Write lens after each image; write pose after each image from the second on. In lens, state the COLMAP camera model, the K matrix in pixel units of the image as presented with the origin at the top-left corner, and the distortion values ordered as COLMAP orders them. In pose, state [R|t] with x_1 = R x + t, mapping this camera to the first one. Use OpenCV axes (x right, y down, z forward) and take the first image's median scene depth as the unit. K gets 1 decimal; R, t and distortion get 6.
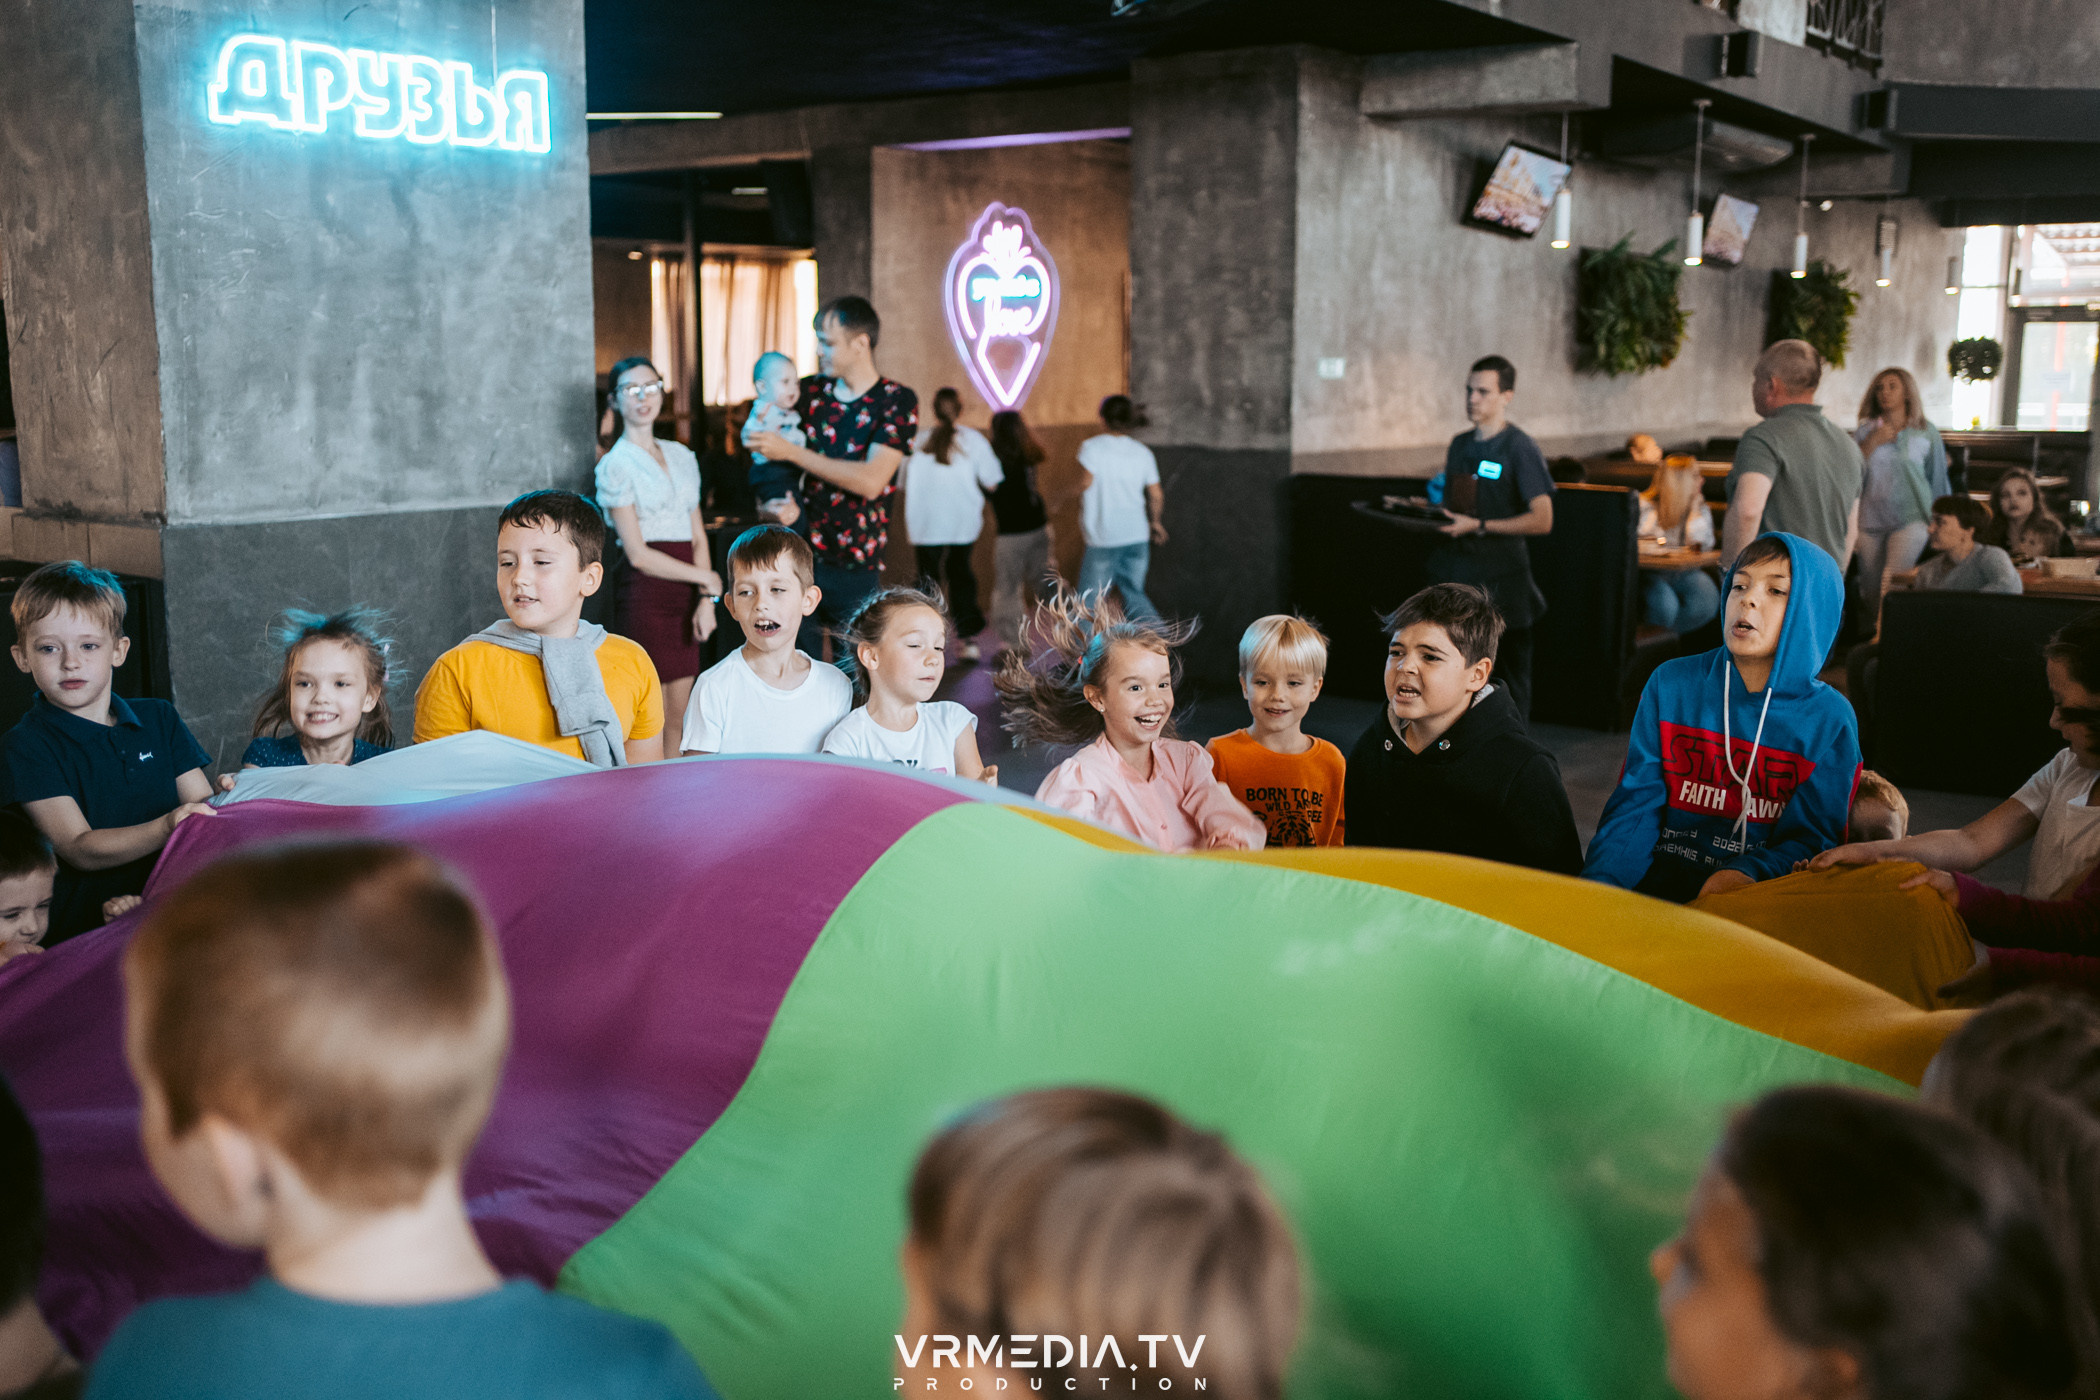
lens RADIAL K [[2091.7, 0, 1048.9], [0, 2091.7, 698.7], [0, 0, 1]] dist [0.013821, 0.019338]
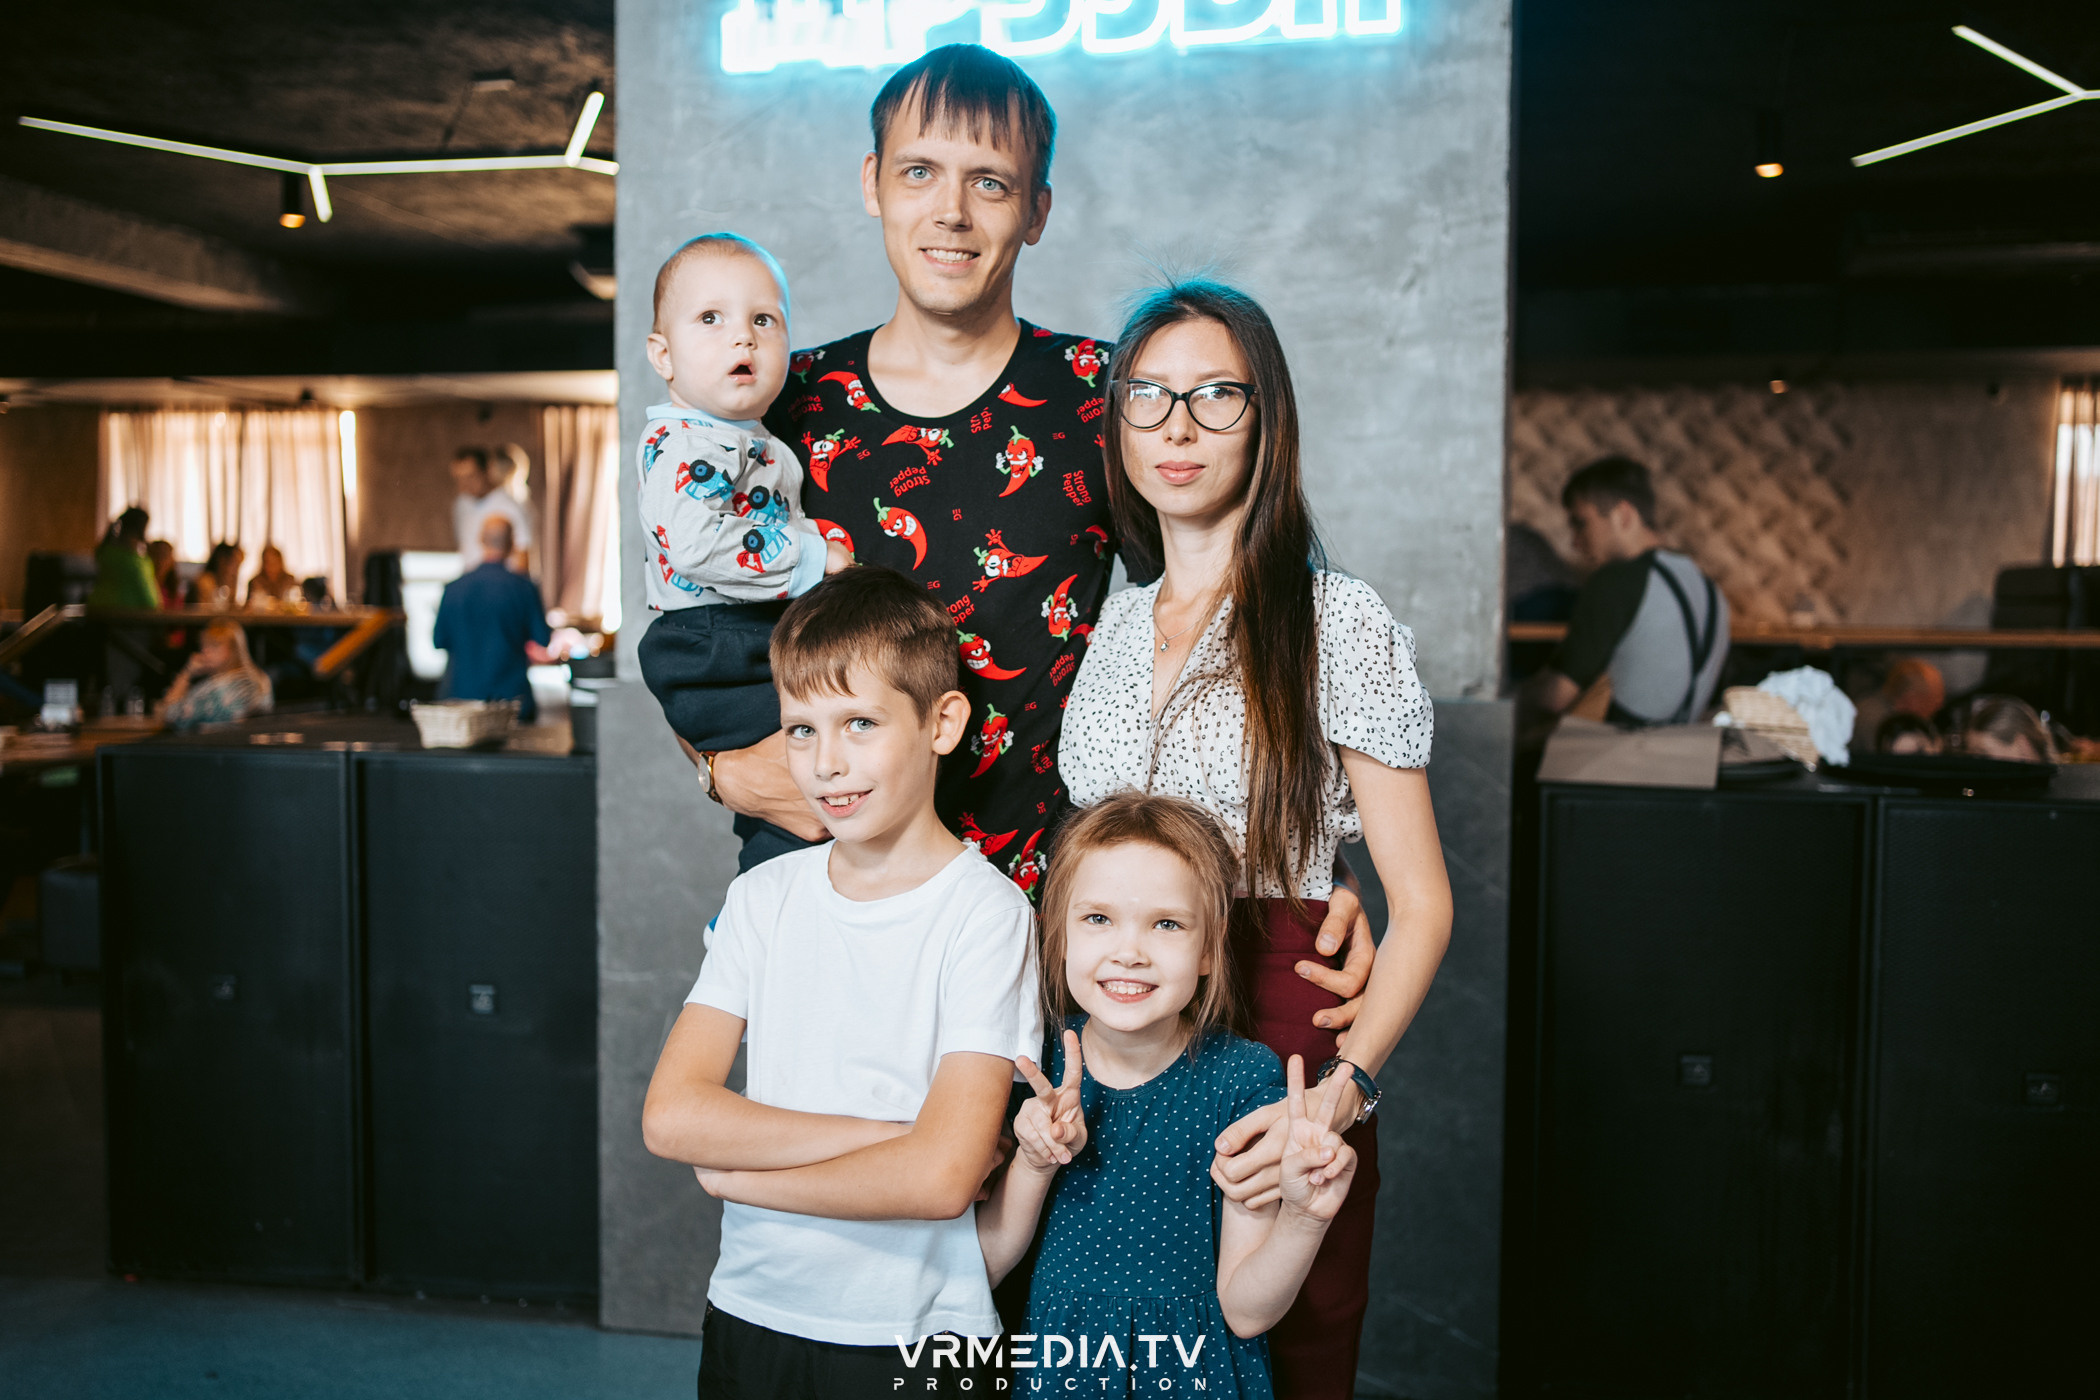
lens RADIAL K [[2111.0, 0, 1050.6], [0, 2111.0, 695.7], [0, 0, 1]] dist [-0.023299, 0.143170]
pose [[0.388665, 0.045844, -0.920238, 0.235143], [-0.157070, 0.987439, -0.017147, -0.081953], [0.907892, 0.151206, 0.390984, 0.806018]]
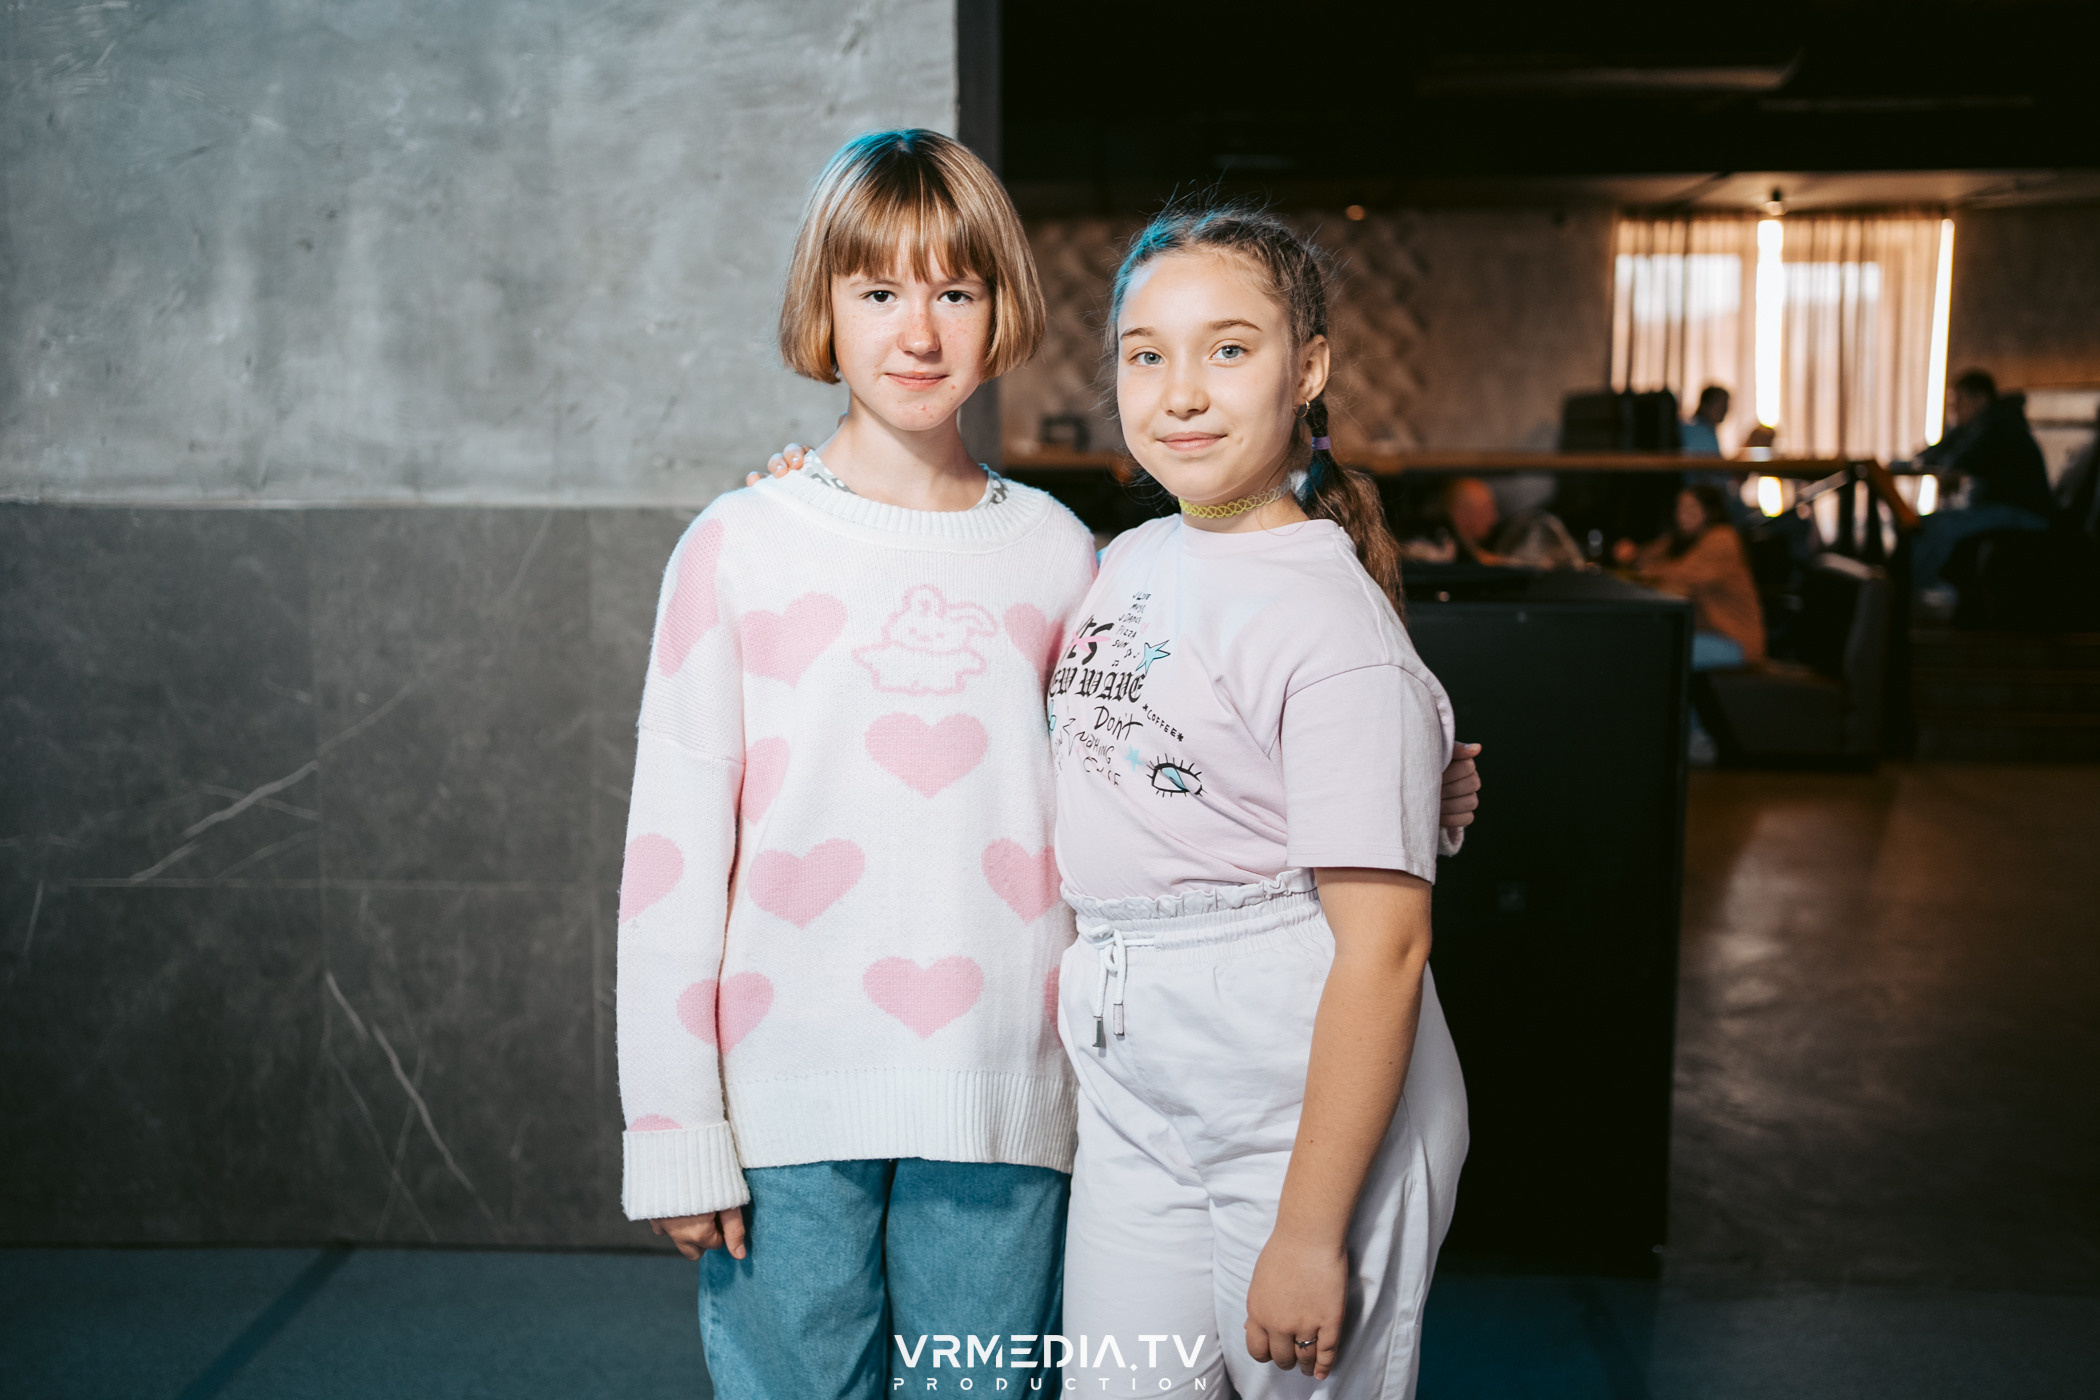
lens RADIAL K [[2108.2, 0, 1050.7], [0, 2108.2, 693.5], [0, 0, 1]] dist [-0.036777, 0.176707]
pose [[0.535730, 0.098228, -0.838656, 0.213436], [-0.135651, 0.990322, 0.029339, -0.082101], [0.833422, 0.098047, 0.543870, 0.878352]]
